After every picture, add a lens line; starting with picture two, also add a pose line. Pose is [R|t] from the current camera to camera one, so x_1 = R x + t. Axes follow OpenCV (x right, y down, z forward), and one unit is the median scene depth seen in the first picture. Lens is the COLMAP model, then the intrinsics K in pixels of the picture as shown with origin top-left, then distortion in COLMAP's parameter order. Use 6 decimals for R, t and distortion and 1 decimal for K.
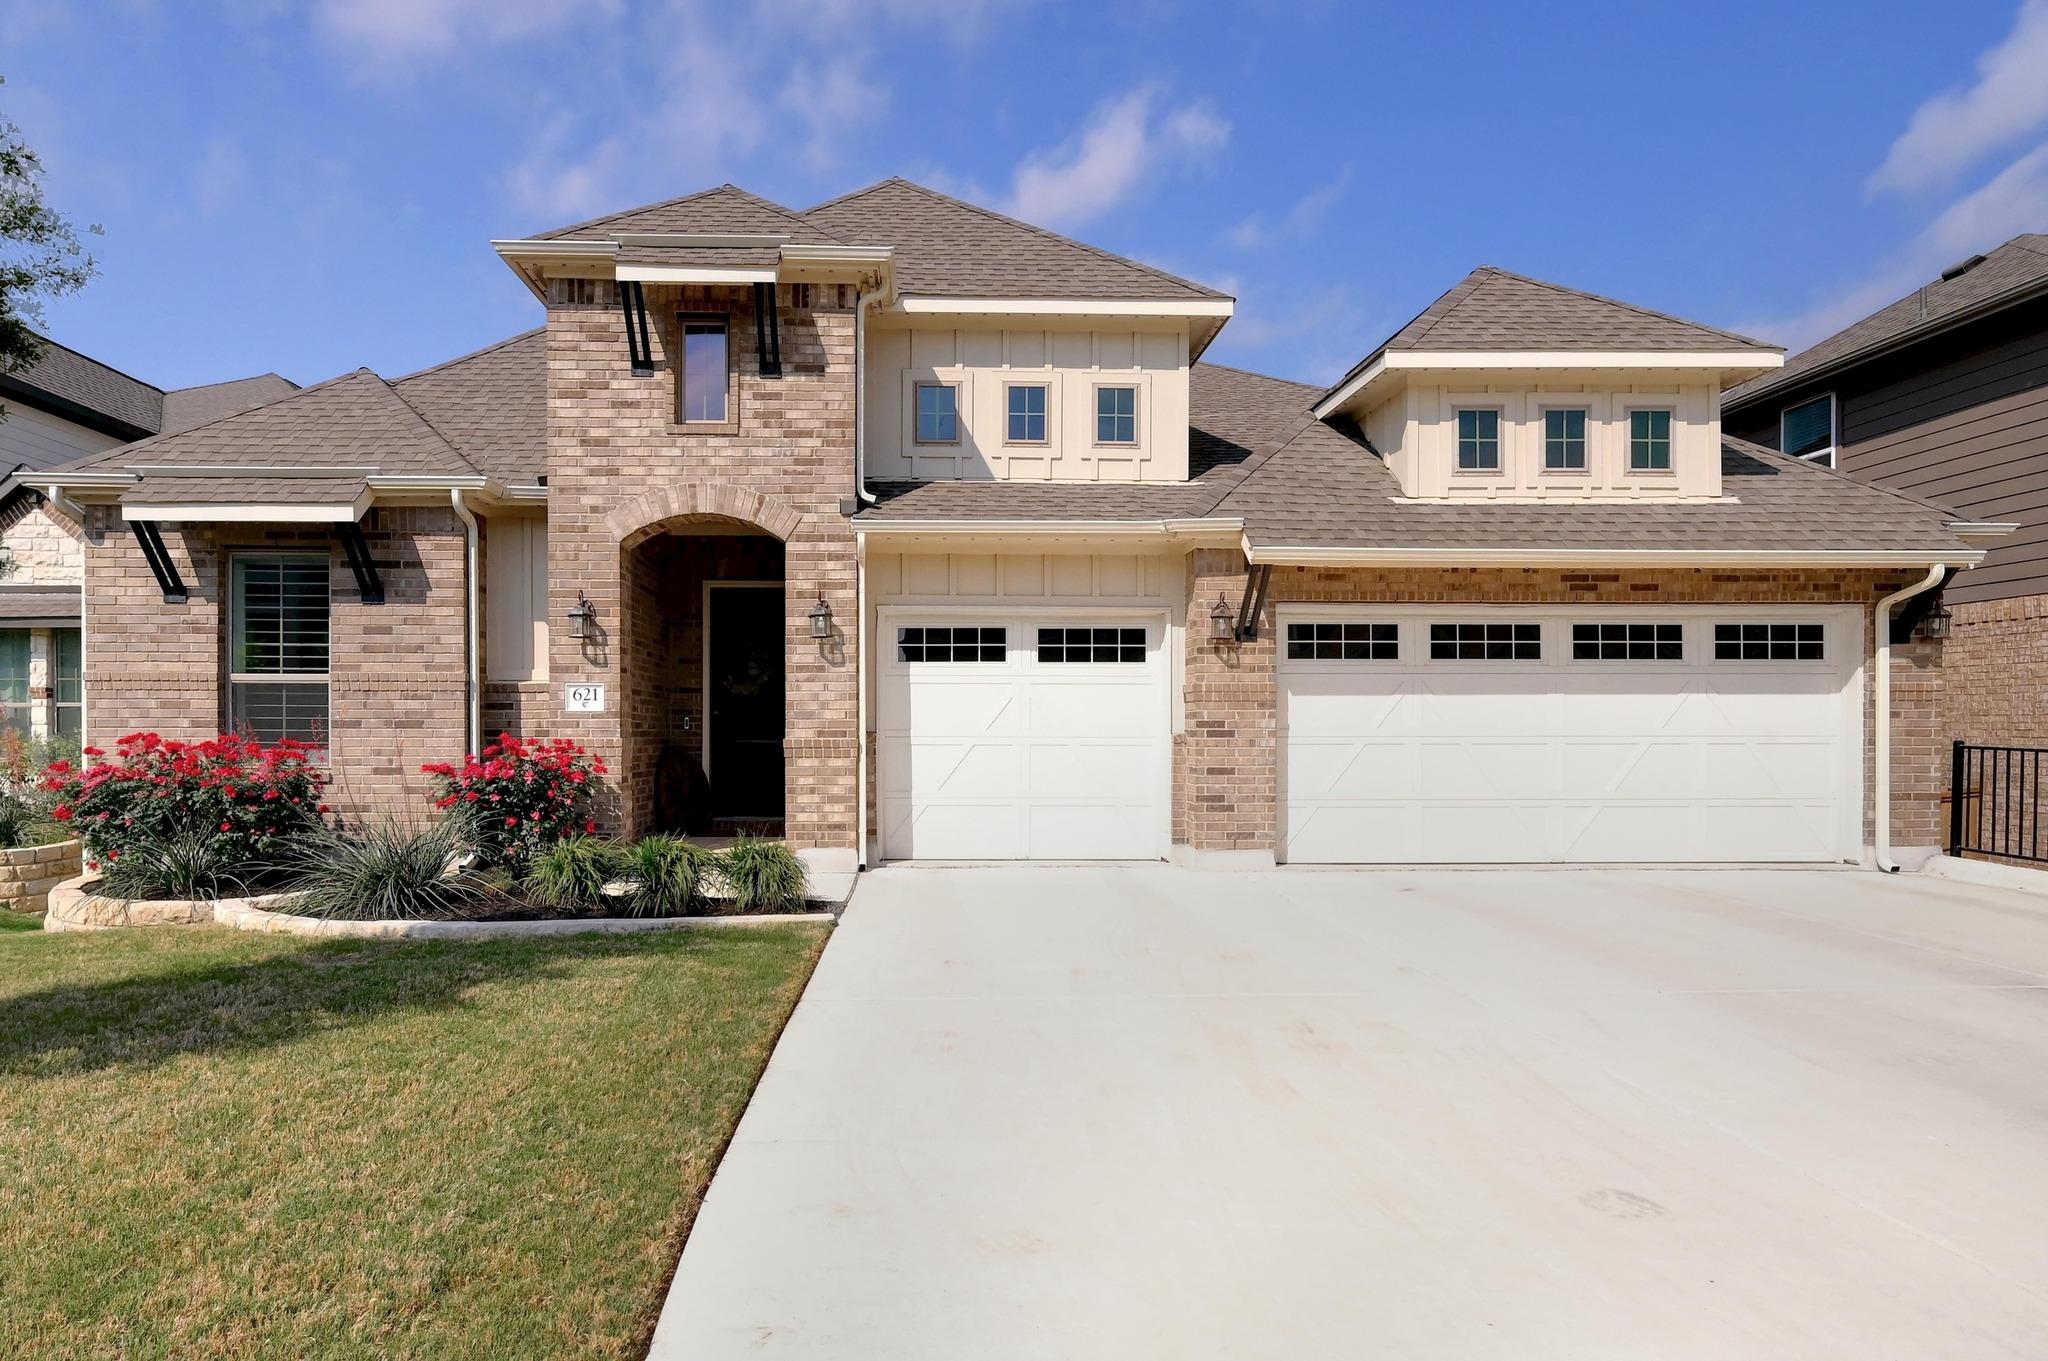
lens RADIAL K [[1257.0, 0, 1036.9], [0, 1257.0, 757.4], [0, 0, 1]] dist [-0.002331, 0.000044]
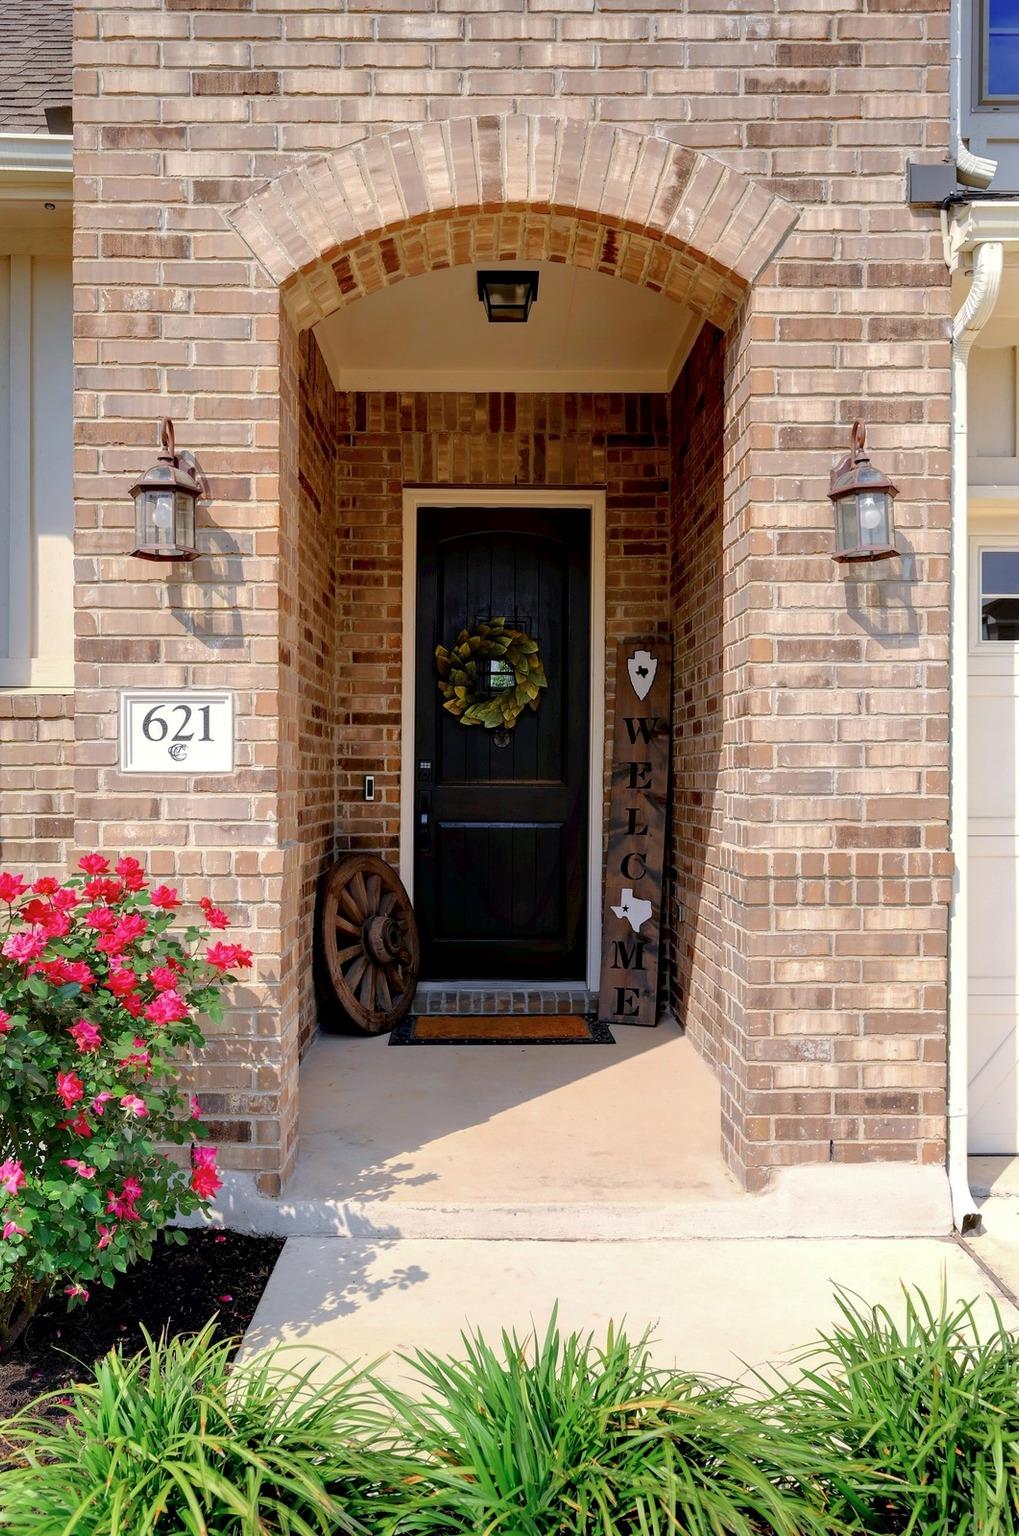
lens RADIAL K [[1147.8, 0, 512.6], [0, 1147.8, 772.0], [0, 0, 1]] dist [0.000308, 0.004535]
pose [[0.999882, 0.000642, -0.015321, -0.261618], [-0.000902, 0.999856, -0.016940, -0.031410], [0.015308, 0.016952, 0.999739, 0.683355]]
